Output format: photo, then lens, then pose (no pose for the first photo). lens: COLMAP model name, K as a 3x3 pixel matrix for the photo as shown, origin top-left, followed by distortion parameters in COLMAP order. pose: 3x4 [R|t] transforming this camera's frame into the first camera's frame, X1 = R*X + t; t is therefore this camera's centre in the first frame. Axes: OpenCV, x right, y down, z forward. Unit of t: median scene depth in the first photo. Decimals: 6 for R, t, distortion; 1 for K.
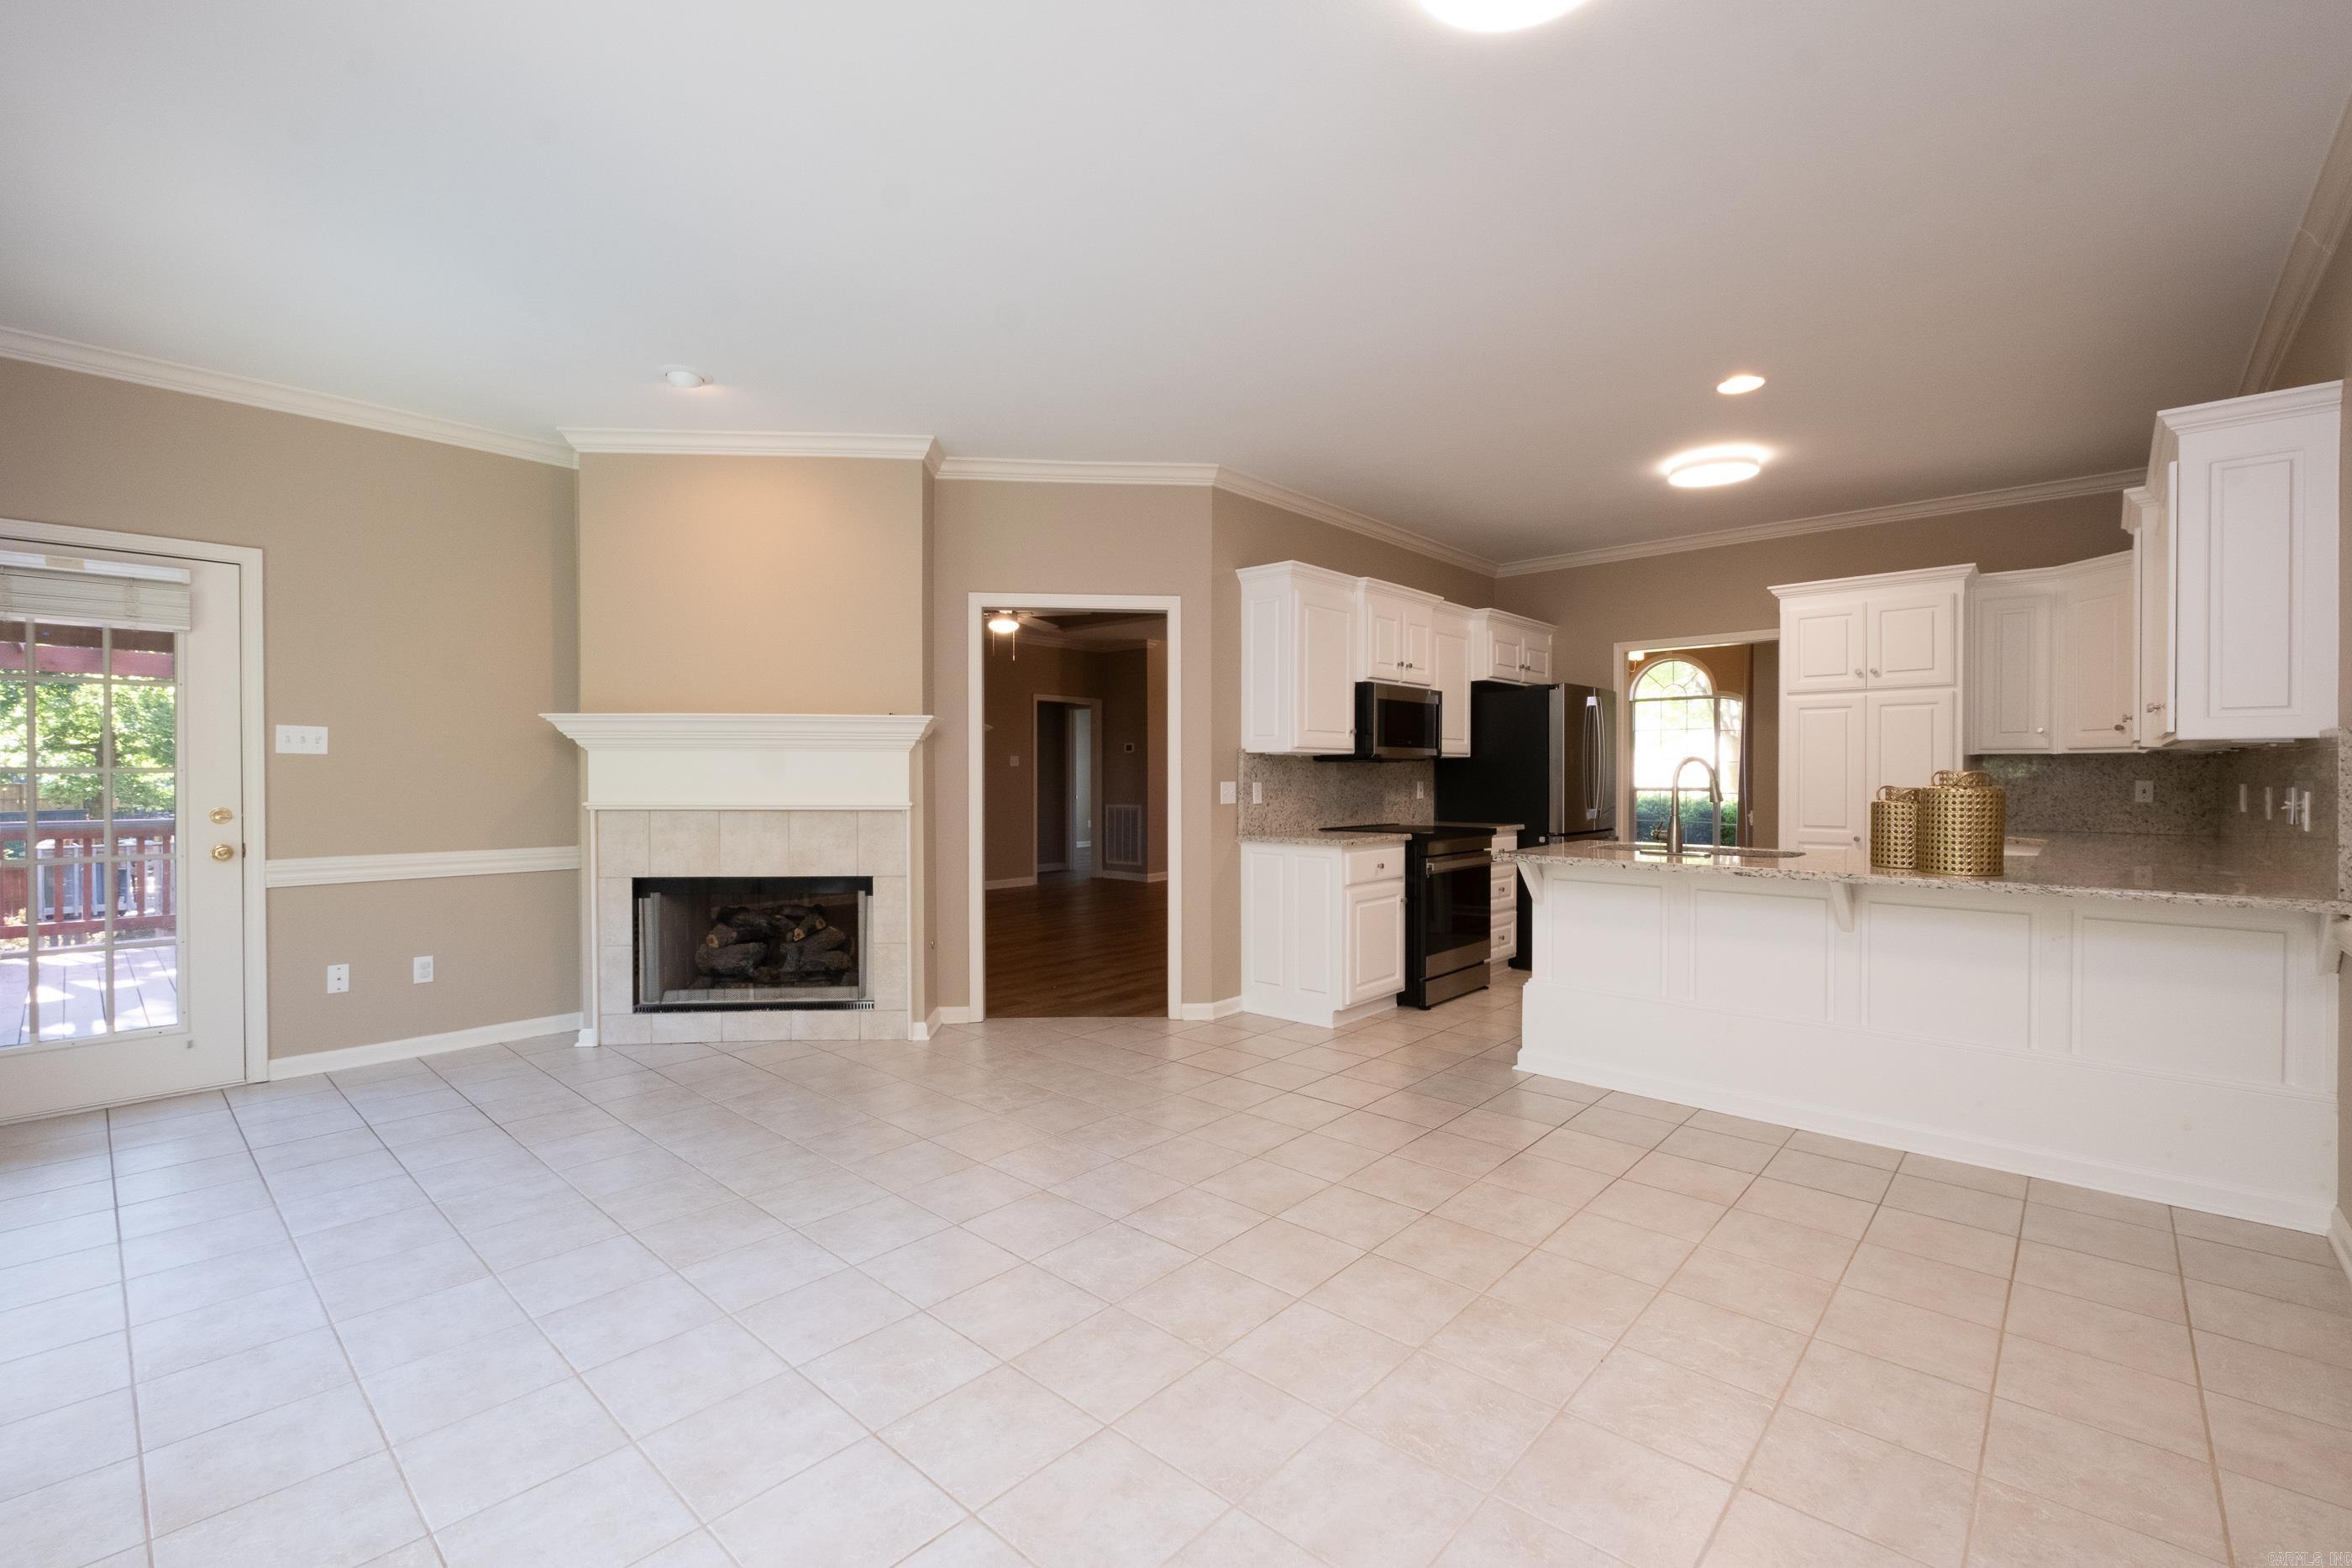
lens RADIAL K [[1008.7, 0, 1183.8], [0, 1008.7, 785.1], [0, 0, 1]] dist [0.000248, -0.000458]
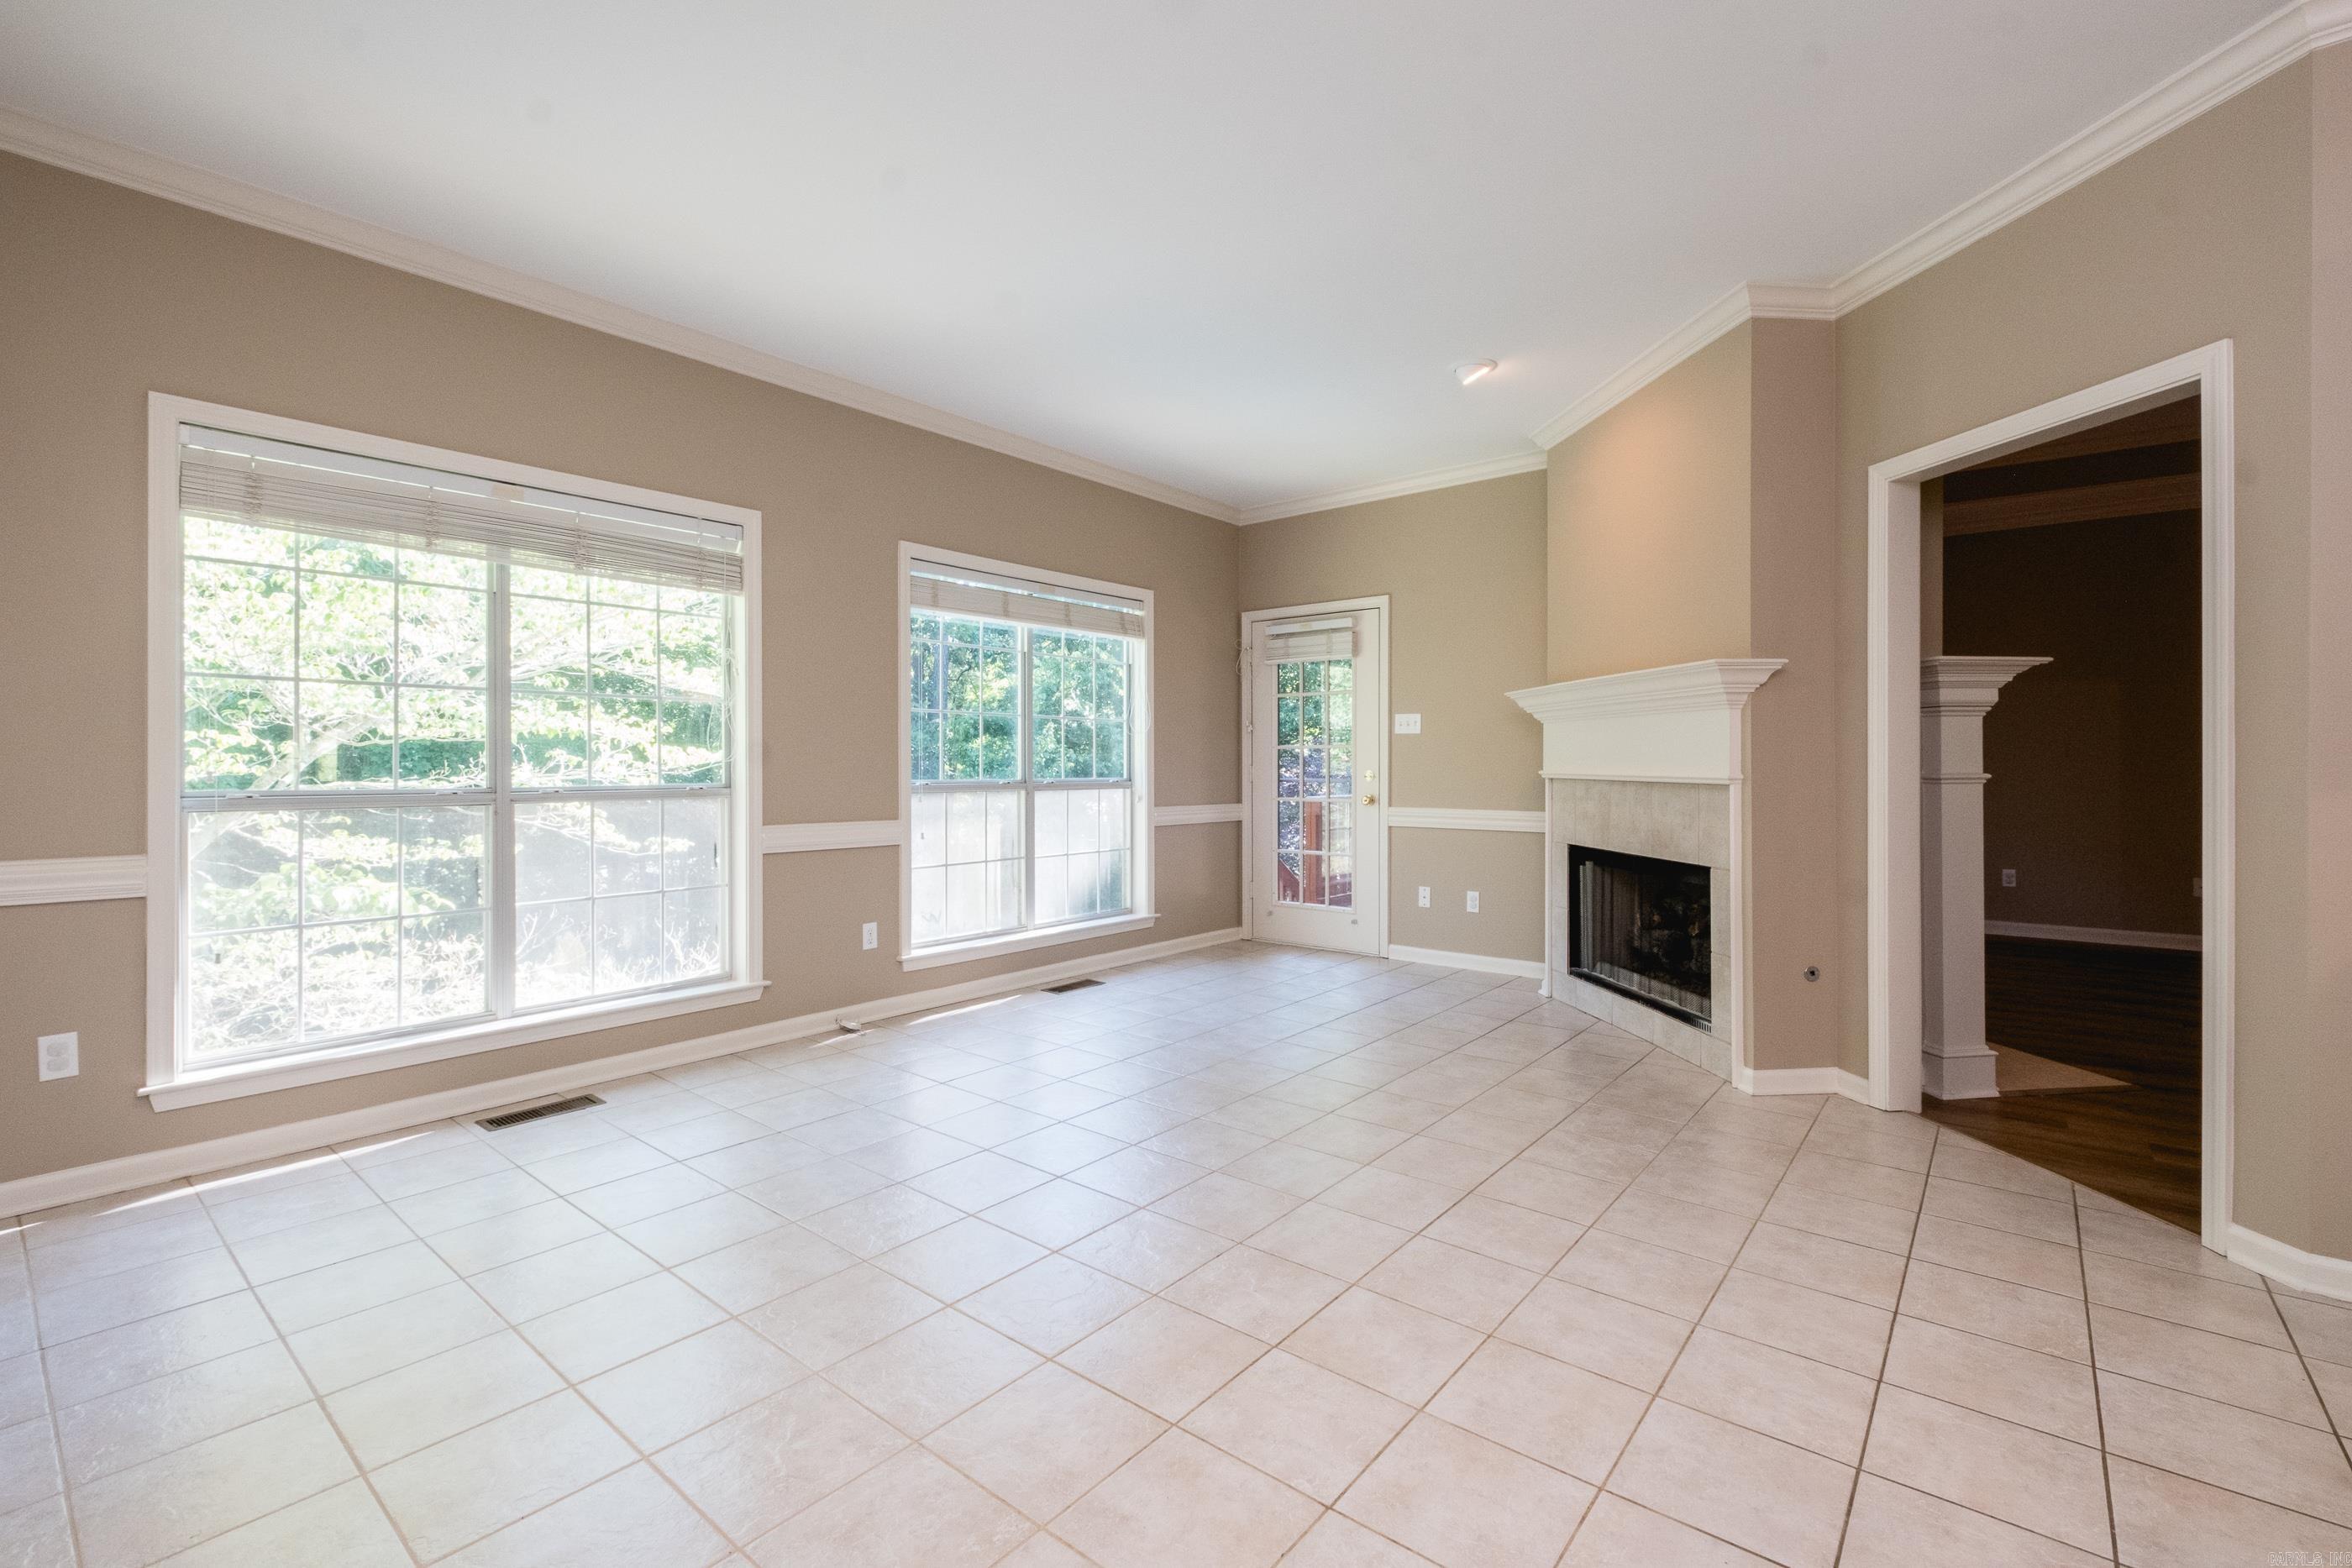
lens RADIAL K [[1022.1, 0, 1170.9], [0, 1022.1, 768.5], [0, 0, 1]] dist [-0.001149, -0.000562]
pose [[0.038820, 0.004703, -0.999235, 0.469653], [-0.009224, 0.999948, 0.004348, 0.012697], [0.999204, 0.009049, 0.038861, 0.527141]]
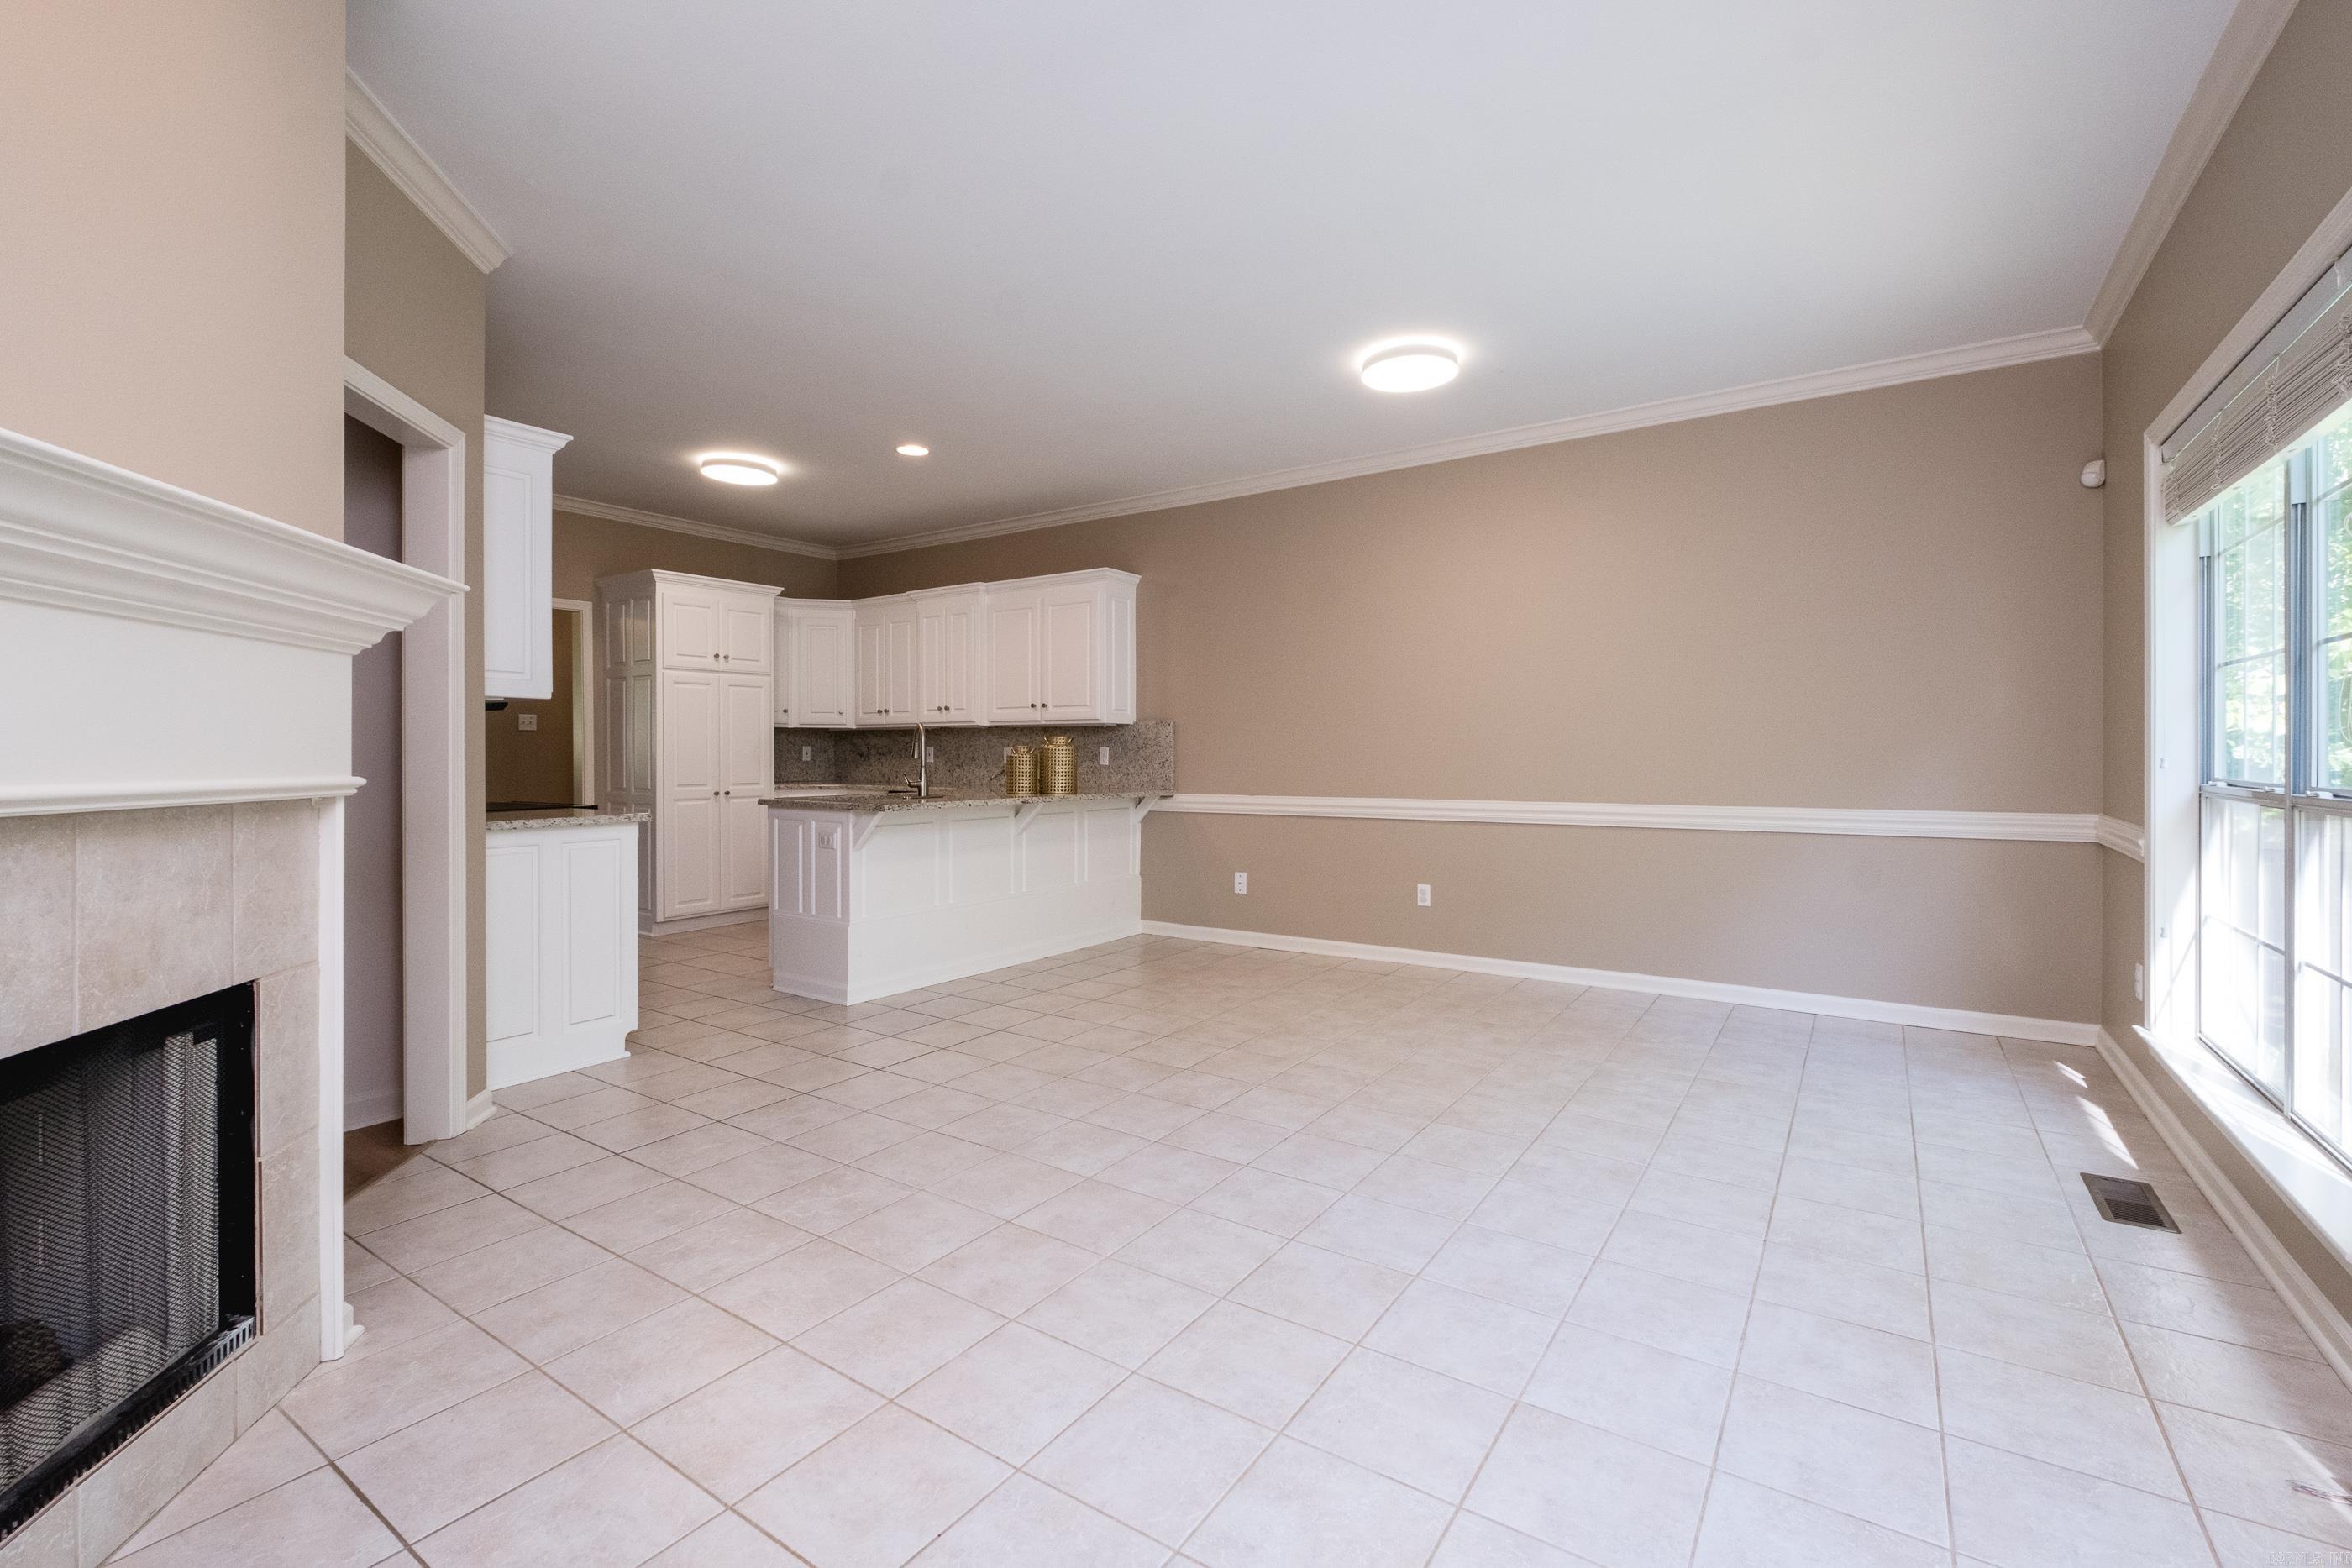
lens RADIAL K [[1023.8, 0, 1181.2], [0, 1023.8, 759.5], [0, 0, 1]] dist [0.002696, -0.001065]
pose [[-0.139535, -0.006371, 0.990197, -0.716355], [0.011343, 0.999903, 0.008032, 0.009945], [-0.990152, 0.012353, -0.139449, 0.696688]]
